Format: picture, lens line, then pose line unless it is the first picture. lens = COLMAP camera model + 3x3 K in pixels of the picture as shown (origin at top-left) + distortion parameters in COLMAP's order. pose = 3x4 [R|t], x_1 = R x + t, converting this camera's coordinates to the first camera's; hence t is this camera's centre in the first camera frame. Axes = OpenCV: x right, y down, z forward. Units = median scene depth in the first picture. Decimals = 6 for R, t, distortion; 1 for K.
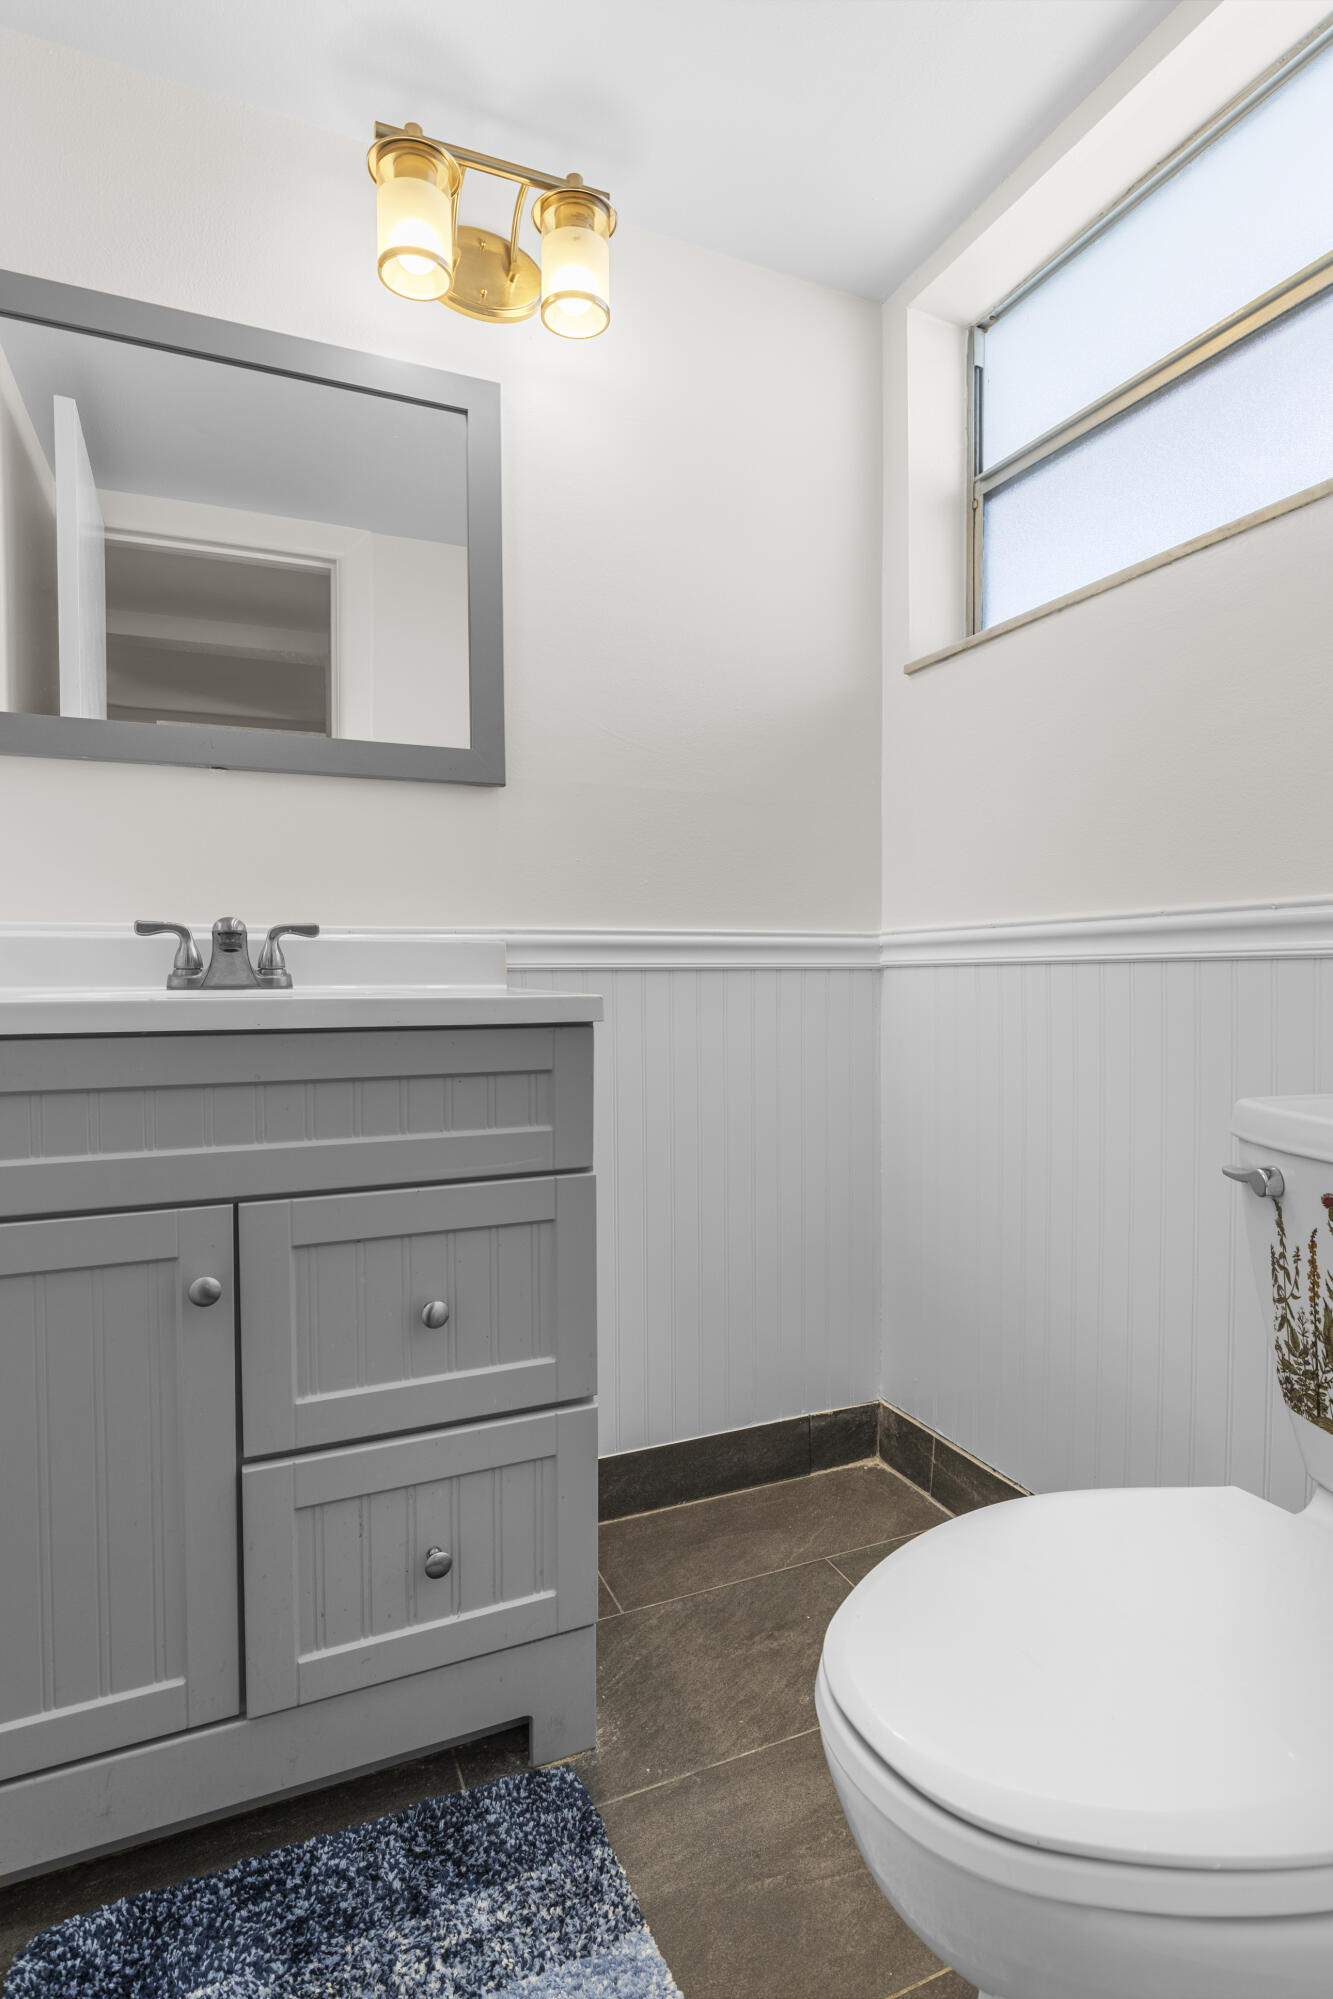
lens RADIAL K [[1018.4, 0, 661.9], [0, 1018.4, 1000.1], [0, 0, 1]] dist [-0.011478, 0.004289]
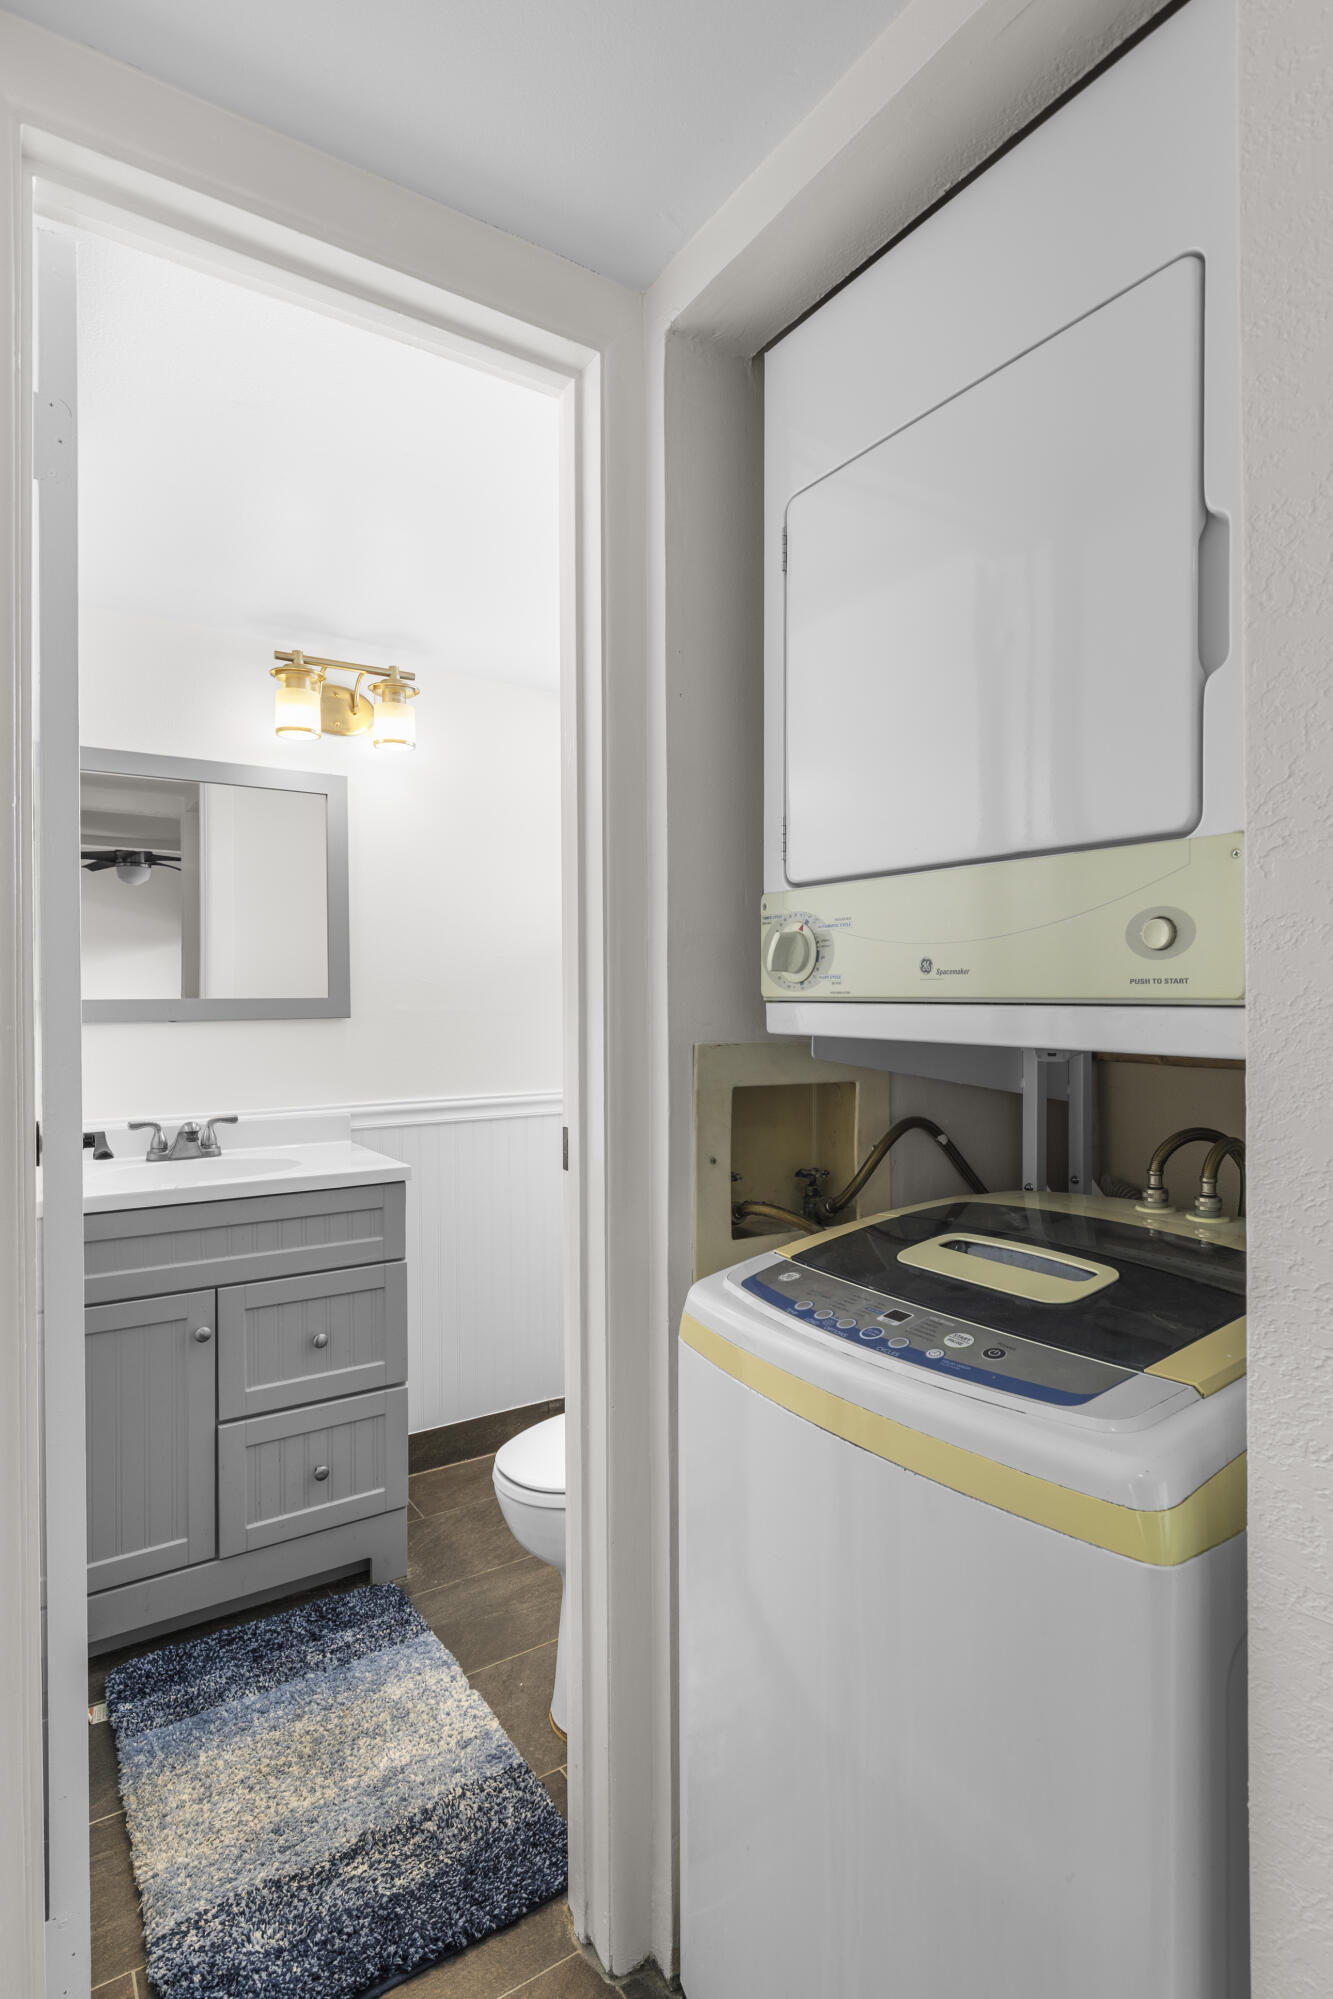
lens RADIAL K [[1018.4, 0, 674.5], [0, 1018.4, 1004.2], [0, 0, 1]] dist [-0.011478, 0.004289]
pose [[0.981864, -0.001753, 0.189580, 0.066383], [0.007512, 0.999532, -0.029666, -0.247861], [-0.189440, 0.030552, 0.981417, -0.966046]]
